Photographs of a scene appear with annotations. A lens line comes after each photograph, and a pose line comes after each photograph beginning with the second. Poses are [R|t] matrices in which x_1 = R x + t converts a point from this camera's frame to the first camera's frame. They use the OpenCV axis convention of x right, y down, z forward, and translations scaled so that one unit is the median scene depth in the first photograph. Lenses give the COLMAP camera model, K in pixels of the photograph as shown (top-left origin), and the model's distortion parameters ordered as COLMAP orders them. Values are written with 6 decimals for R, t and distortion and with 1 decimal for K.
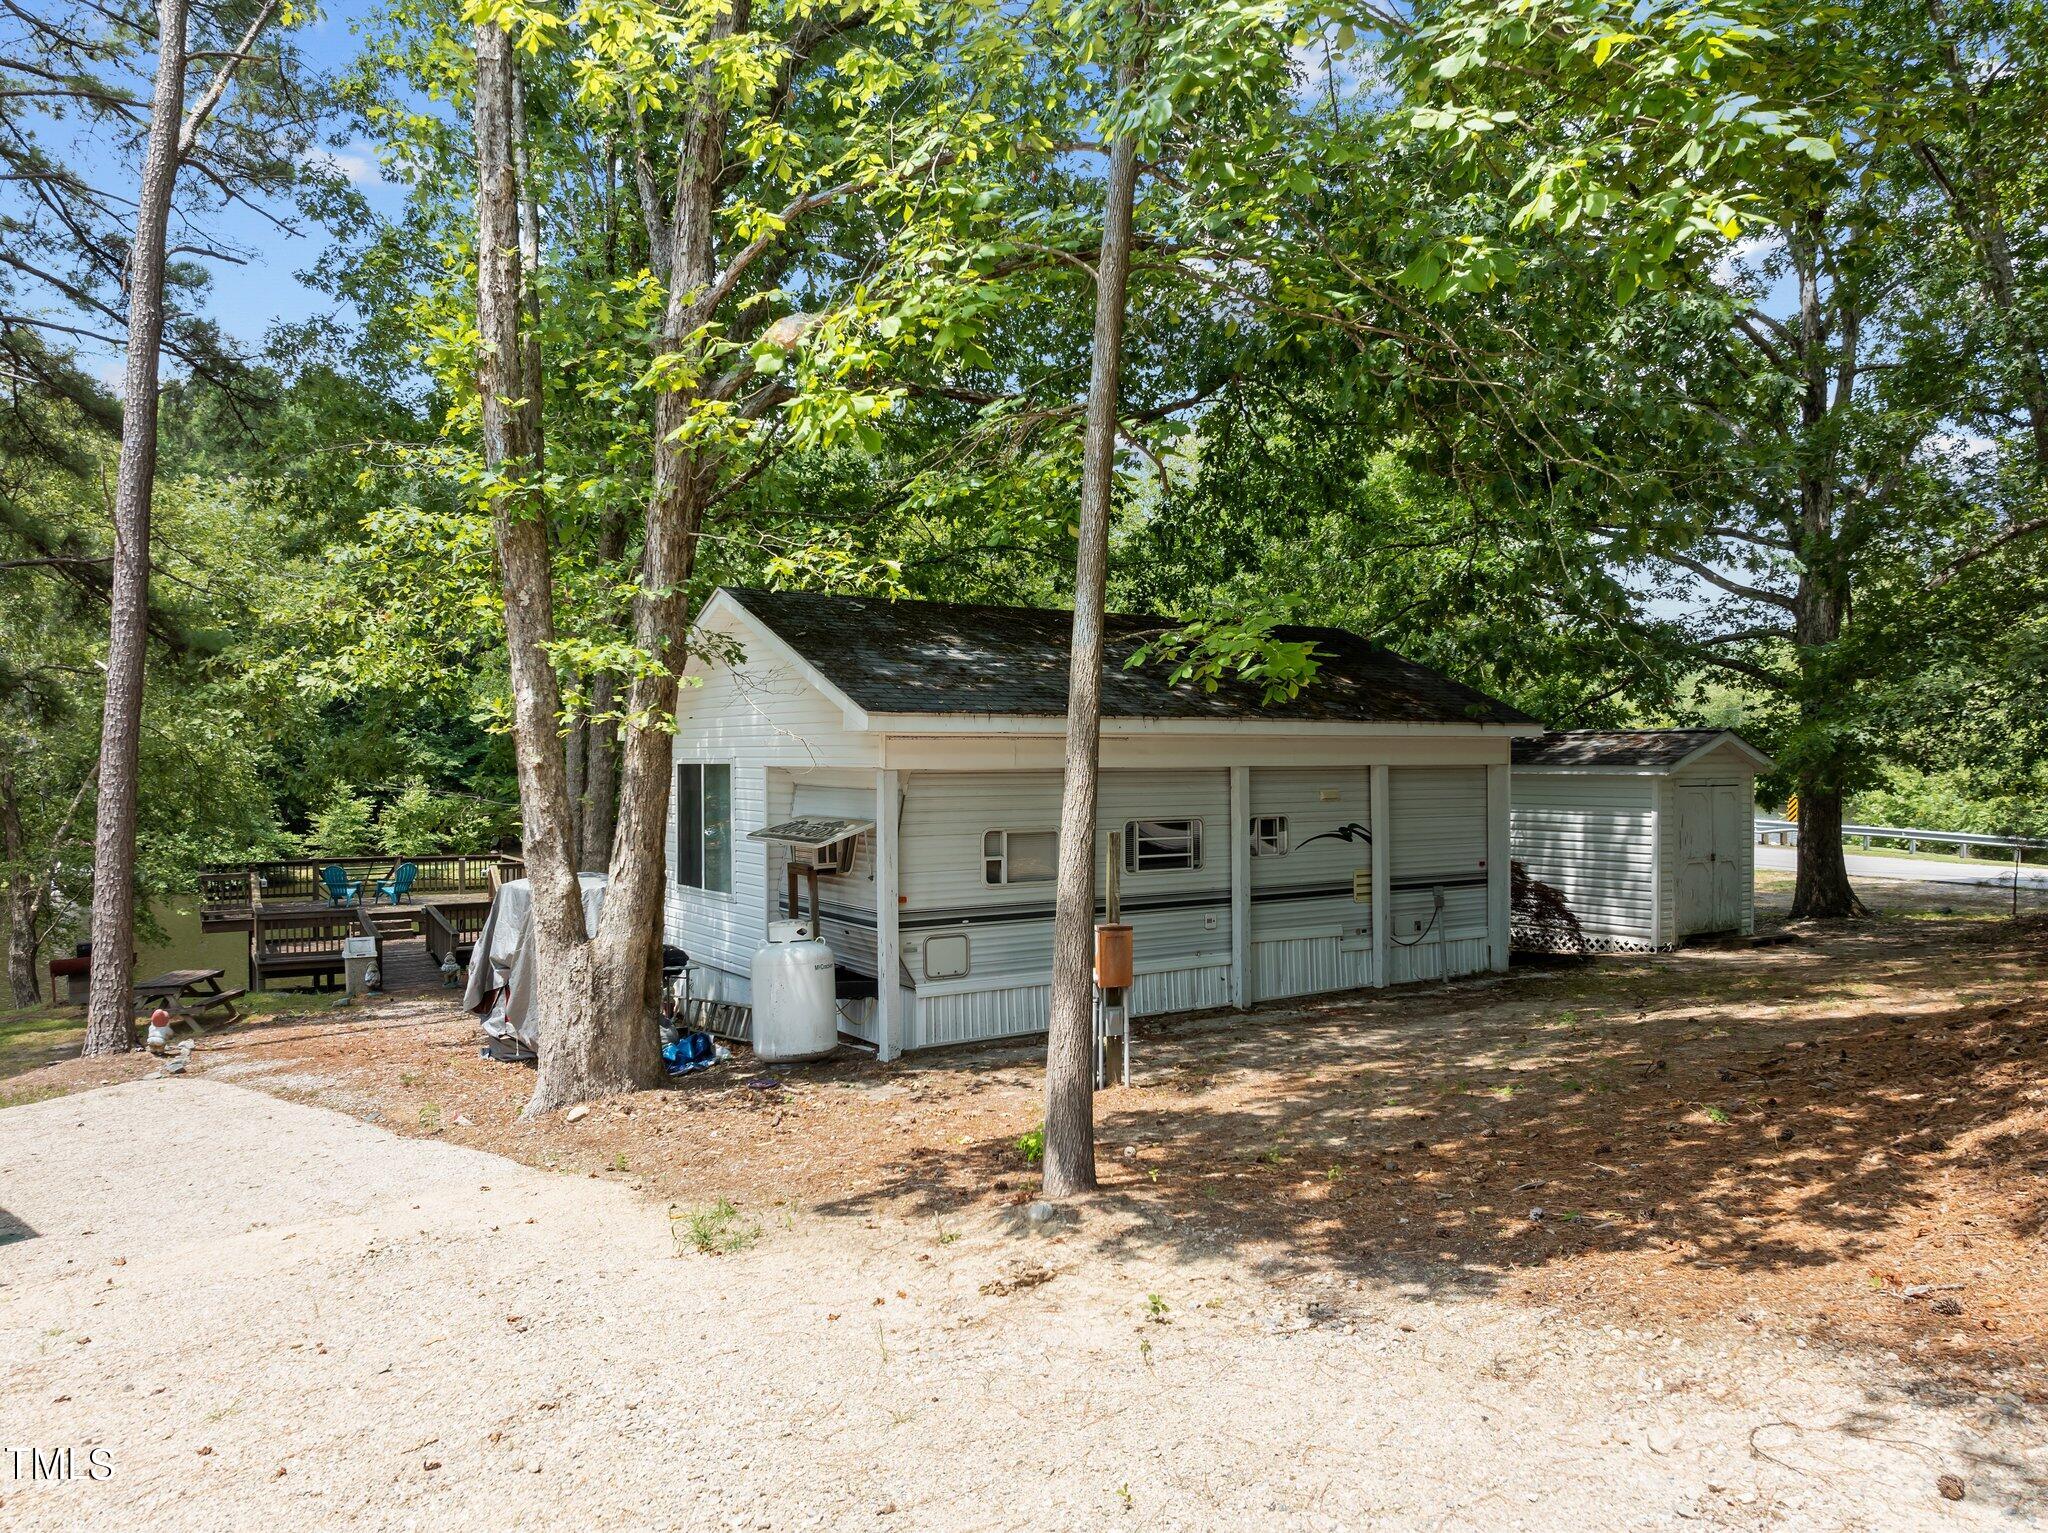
lens RADIAL K [[1440.5, 0, 1024.0], [0, 1440.5, 766.5], [0, 0, 1]] dist [-0.024463, -0.000594]
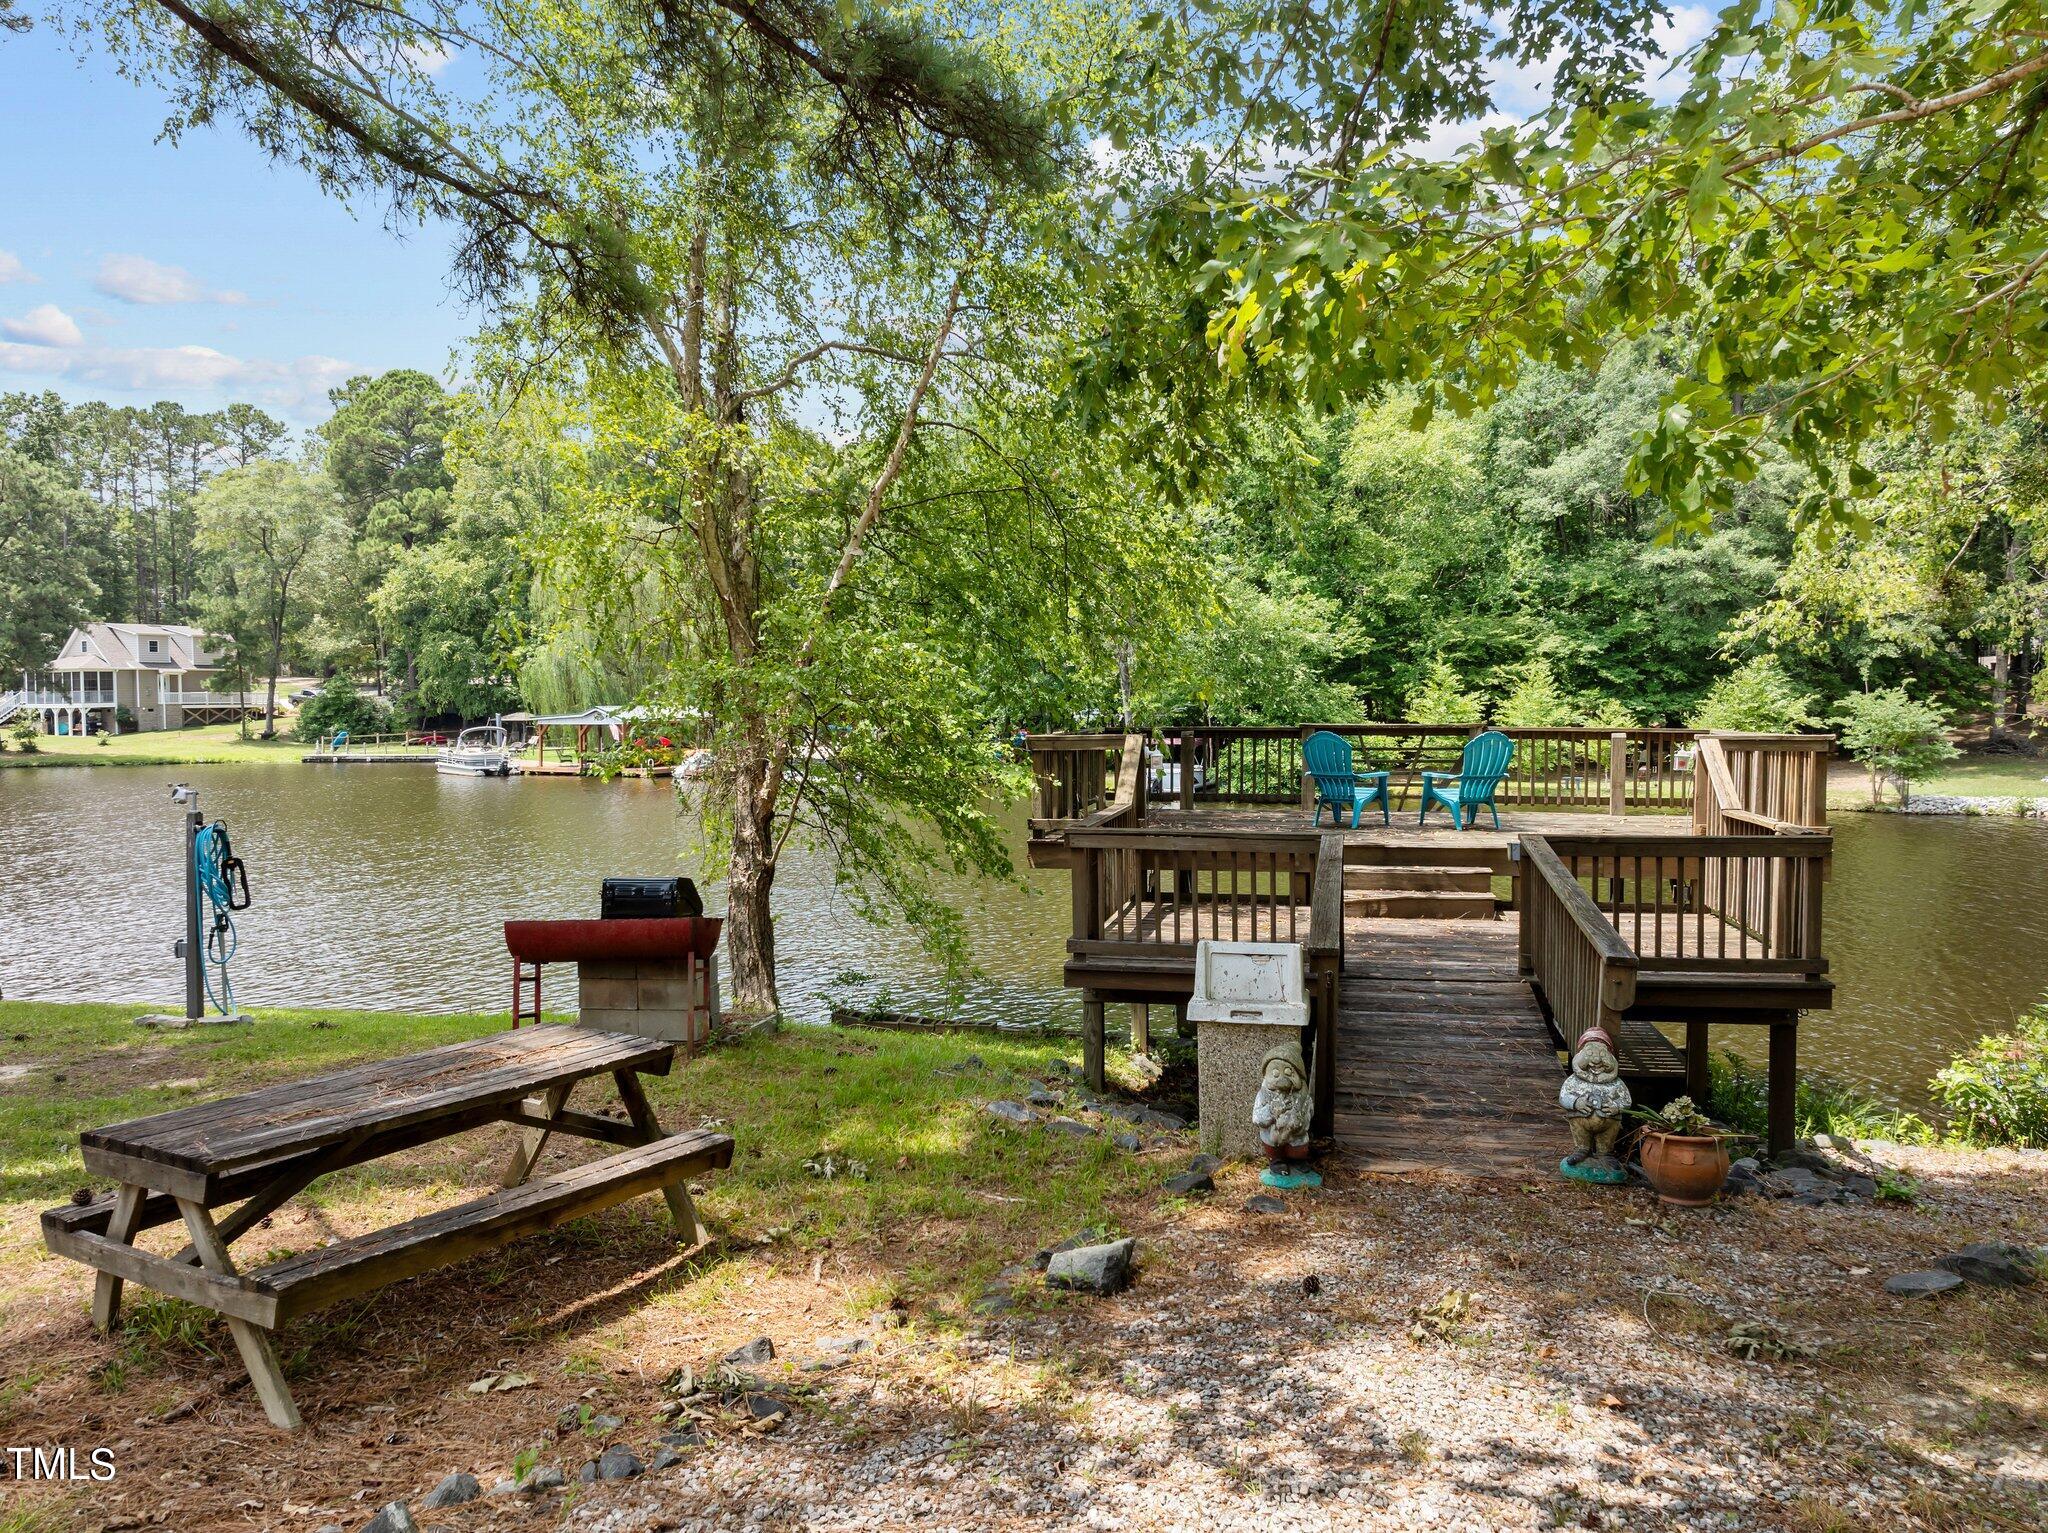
lens RADIAL K [[1440.5, 0, 1024.0], [0, 1440.5, 766.5], [0, 0, 1]] dist [-0.024463, -0.000594]
pose [[0.730524, 0.030551, -0.682203, -0.249445], [0.000171, 0.998991, 0.044921, 0.059805], [0.682887, -0.032932, 0.729782, 0.616285]]
